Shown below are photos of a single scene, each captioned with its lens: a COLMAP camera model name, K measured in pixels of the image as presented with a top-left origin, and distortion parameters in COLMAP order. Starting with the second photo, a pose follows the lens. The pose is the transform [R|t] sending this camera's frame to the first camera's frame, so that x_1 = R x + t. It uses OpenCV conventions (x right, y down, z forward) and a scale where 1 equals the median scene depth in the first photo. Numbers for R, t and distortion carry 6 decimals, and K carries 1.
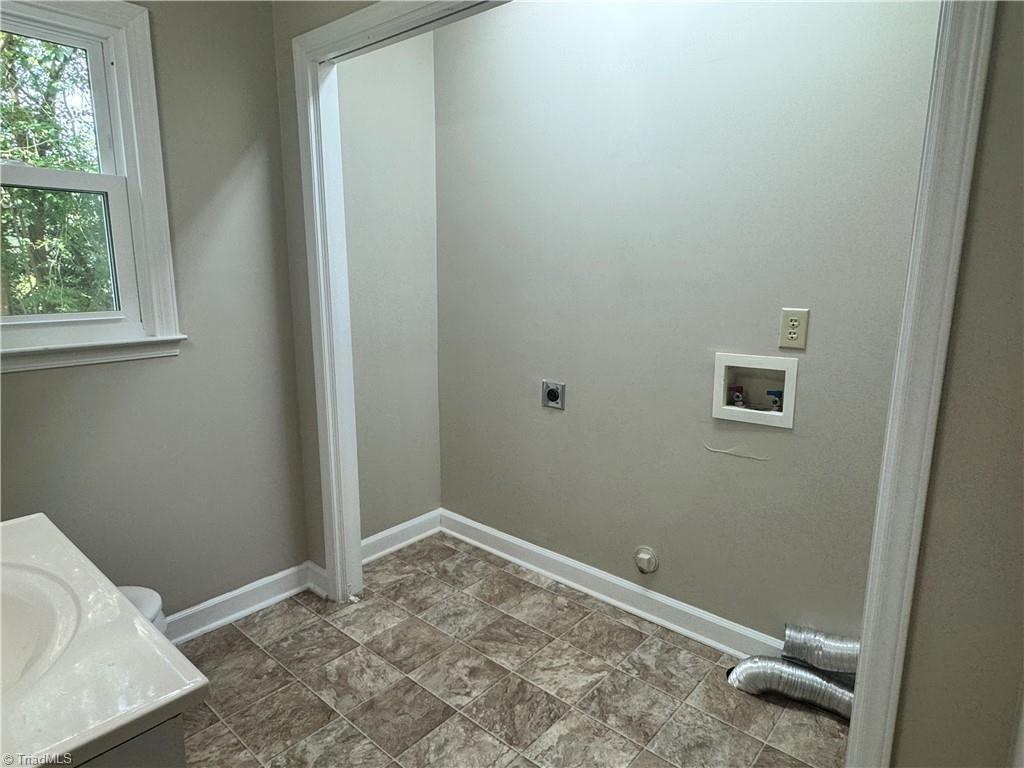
lens RADIAL K [[610.2, 0, 509.9], [0, 610.2, 382.2], [0, 0, 1]] dist [0.002647, 0.000259]
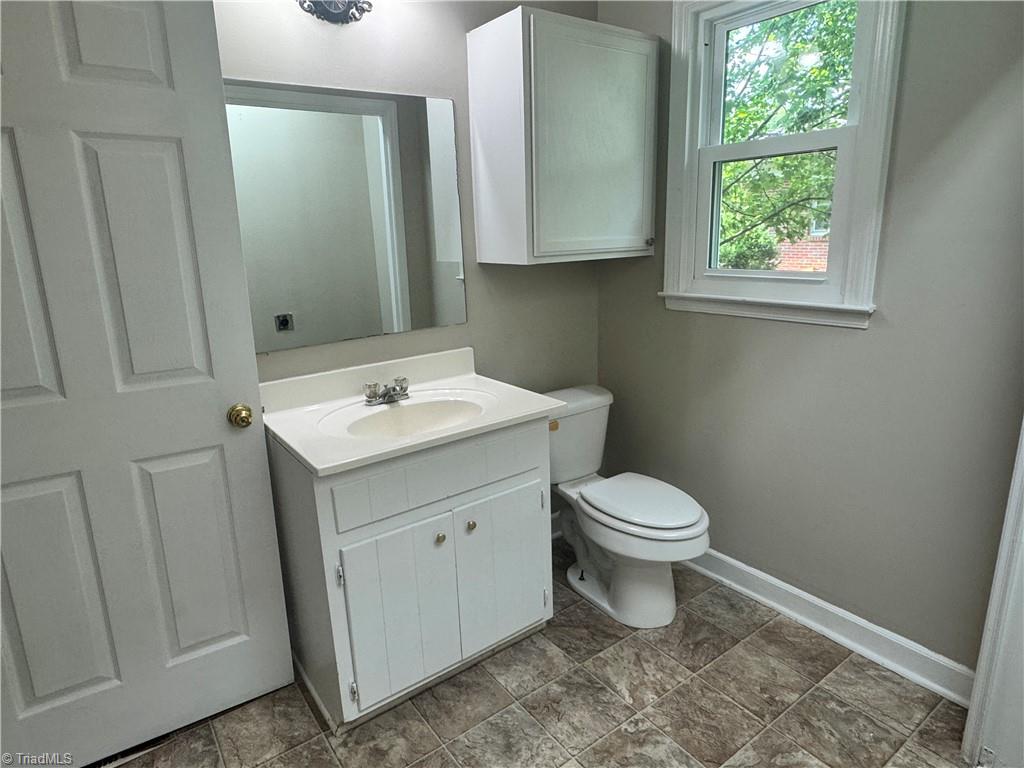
lens RADIAL K [[610.2, 0, 510.8], [0, 610.2, 380.9], [0, 0, 1]] dist [0.002647, 0.000259]
pose [[-0.219884, 0.244120, -0.944487, 0.897339], [-0.159484, 0.946161, 0.281682, -0.170112], [0.962401, 0.212568, -0.169113, 0.884279]]
